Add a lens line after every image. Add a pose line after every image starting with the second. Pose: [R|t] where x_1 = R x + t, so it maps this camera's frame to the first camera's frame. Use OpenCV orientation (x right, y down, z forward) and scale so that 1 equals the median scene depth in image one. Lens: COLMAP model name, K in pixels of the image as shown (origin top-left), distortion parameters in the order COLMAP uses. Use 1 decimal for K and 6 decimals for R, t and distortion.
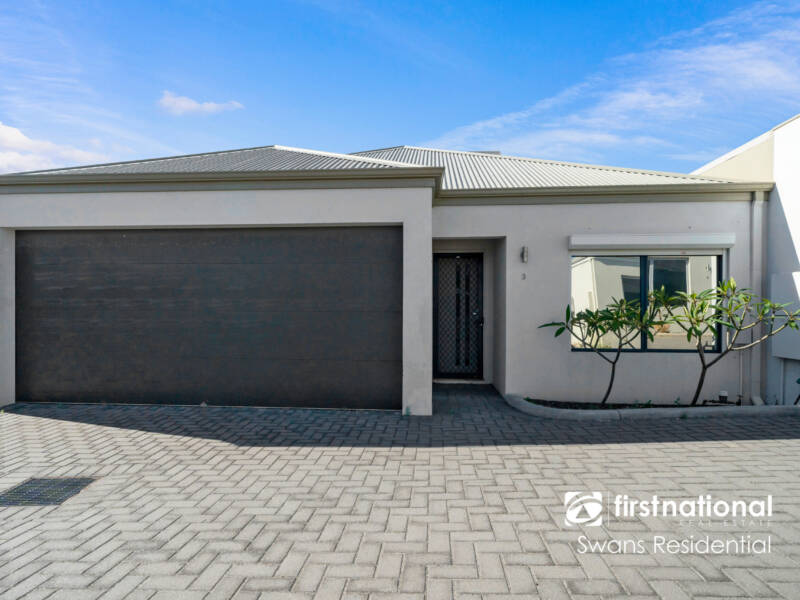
lens RADIAL K [[464.3, 0, 400.0], [0, 464.3, 300.0], [0, 0, 1]] dist [-0.003878, -0.001863]
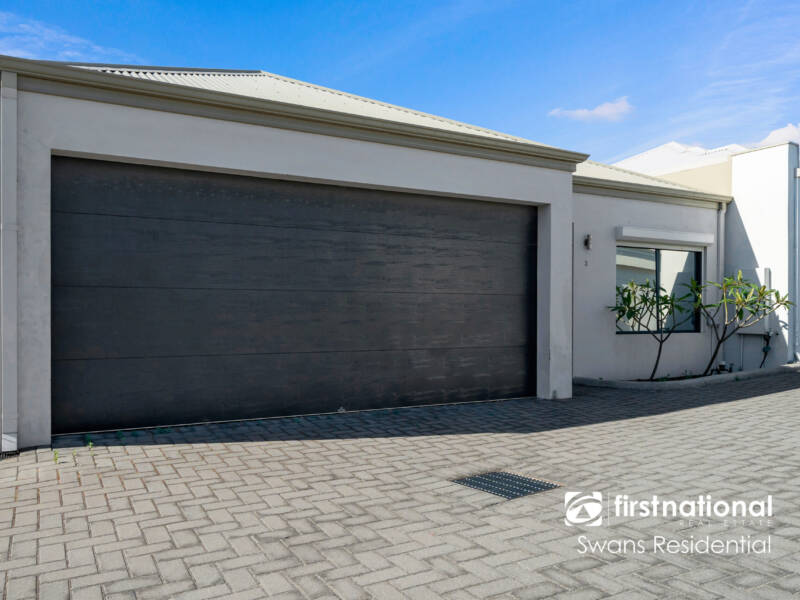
lens RADIAL K [[650.9, 0, 400.0], [0, 650.9, 300.0], [0, 0, 1]] dist [-0.012307, -0.008136]
pose [[0.830957, 0.008859, 0.556266, -0.914704], [-0.026976, 0.999339, 0.024382, 0.007683], [-0.555683, -0.035266, 0.830646, 0.027879]]
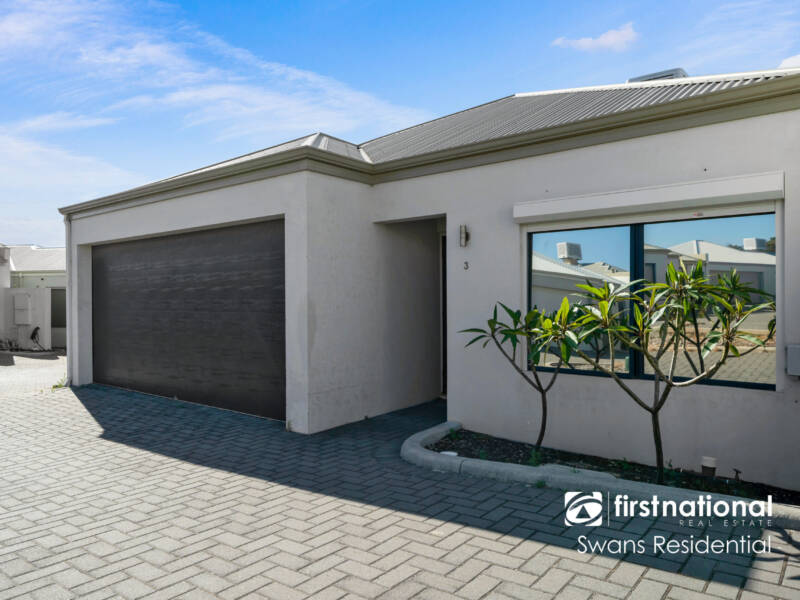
lens RADIAL K [[612.7, 0, 399.4], [0, 612.7, 283.2], [0, 0, 1]] dist [0.075458, 0.000027]
pose [[0.806331, -0.024393, -0.590962, 0.791066], [0.015502, 0.999678, -0.020111, -0.004391], [0.591262, 0.007055, 0.806449, 0.149923]]
